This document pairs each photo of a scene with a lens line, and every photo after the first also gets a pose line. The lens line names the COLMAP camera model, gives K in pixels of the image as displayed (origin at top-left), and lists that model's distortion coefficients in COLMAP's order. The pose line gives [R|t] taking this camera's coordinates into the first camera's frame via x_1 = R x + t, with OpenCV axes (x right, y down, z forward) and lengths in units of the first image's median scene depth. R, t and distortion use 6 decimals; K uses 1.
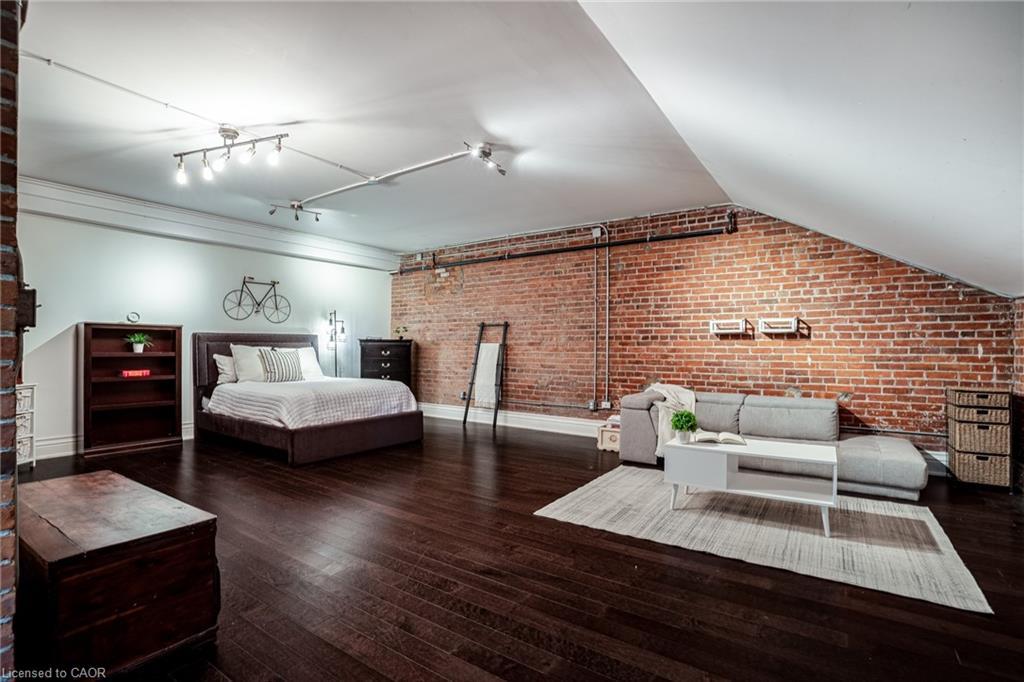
lens RADIAL K [[483.5, 0, 508.9], [0, 483.5, 344.2], [0, 0, 1]] dist [-0.060558, 0.023245]
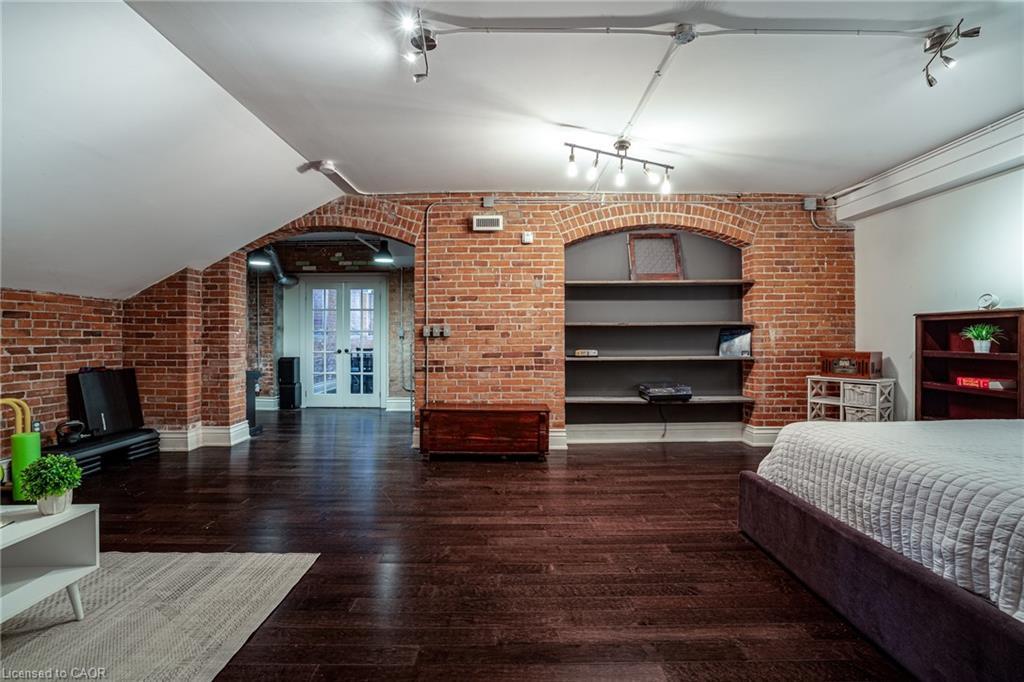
lens RADIAL K [[472.4, 0, 512.3], [0, 472.4, 332.4], [0, 0, 1]] dist [-0.059085, 0.026303]
pose [[-0.819961, -0.010059, -0.572331, 0.149684], [-0.000270, 0.999852, -0.017185, -0.000126], [0.572419, -0.013936, -0.819843, 1.165511]]
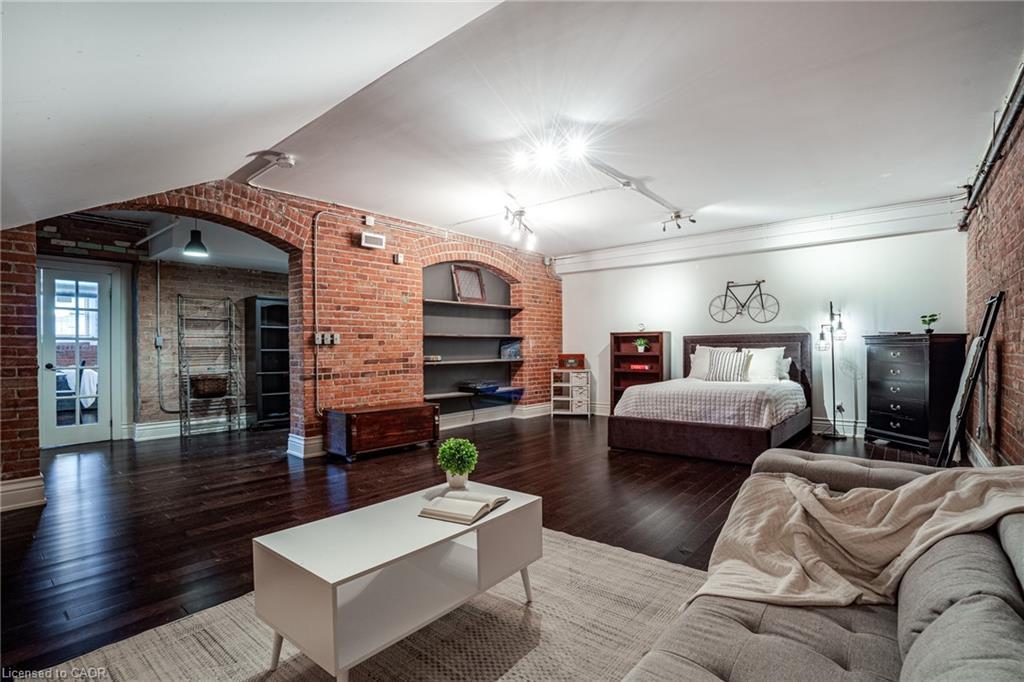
lens RADIAL K [[483.5, 0, 508.9], [0, 483.5, 344.2], [0, 0, 1]] dist [-0.060558, 0.023245]
pose [[-0.091120, -0.013946, -0.995742, 0.684753], [0.010855, 0.999829, -0.014996, 0.010787], [0.995781, -0.012175, -0.090953, 0.746258]]
